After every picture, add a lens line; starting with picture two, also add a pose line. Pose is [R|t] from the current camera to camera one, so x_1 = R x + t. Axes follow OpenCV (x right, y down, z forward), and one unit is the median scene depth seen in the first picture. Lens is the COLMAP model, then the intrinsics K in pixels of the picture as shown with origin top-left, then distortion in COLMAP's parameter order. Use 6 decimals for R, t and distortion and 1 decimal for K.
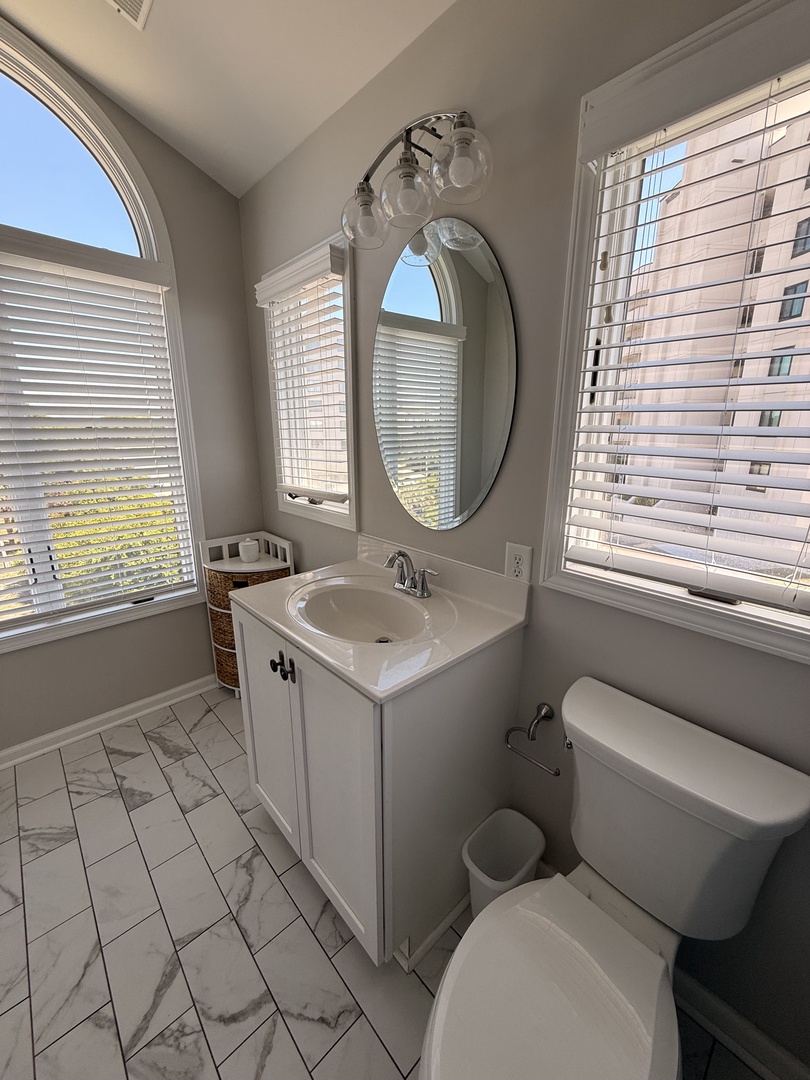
lens RADIAL K [[430.5, 0, 406.5], [0, 430.5, 533.5], [0, 0, 1]] dist [-0.001355, 0.000547]
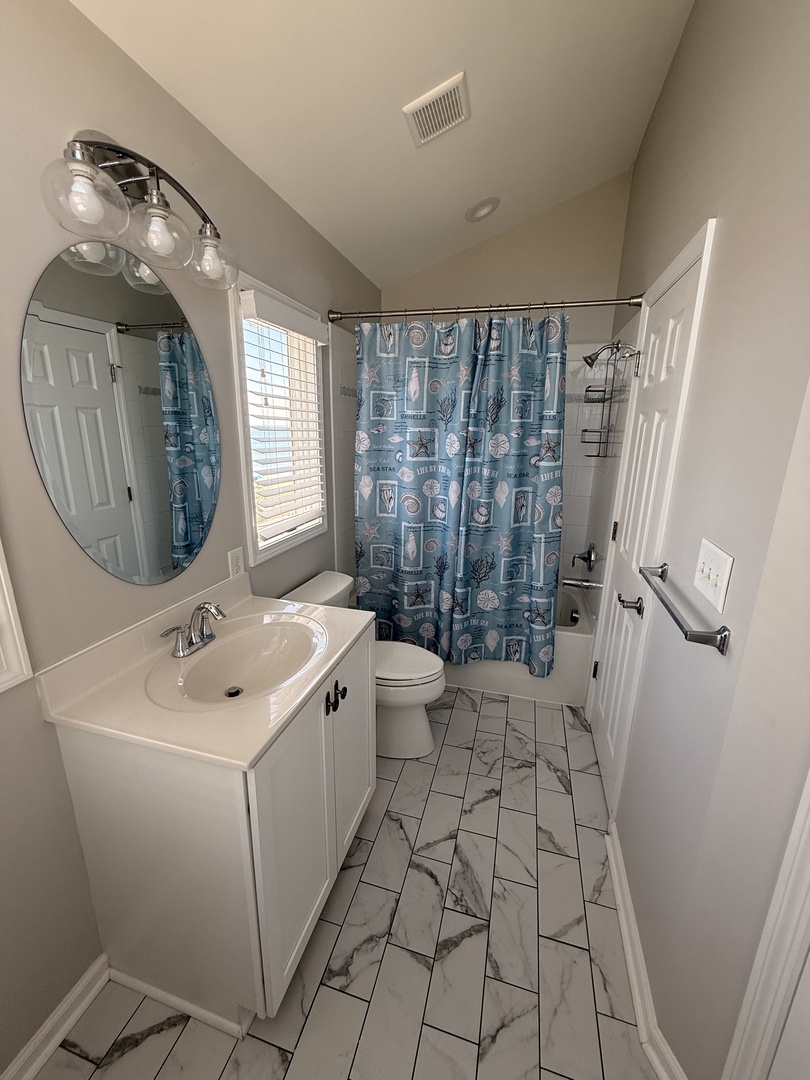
lens RADIAL K [[430.5, 0, 405.7], [0, 430.5, 539.6], [0, 0, 1]] dist [-0.001355, 0.000547]
pose [[-0.517152, -0.222831, 0.826377, -1.187748], [0.194180, 0.909792, 0.366843, -0.412832], [-0.833575, 0.350179, -0.427232, 1.181383]]
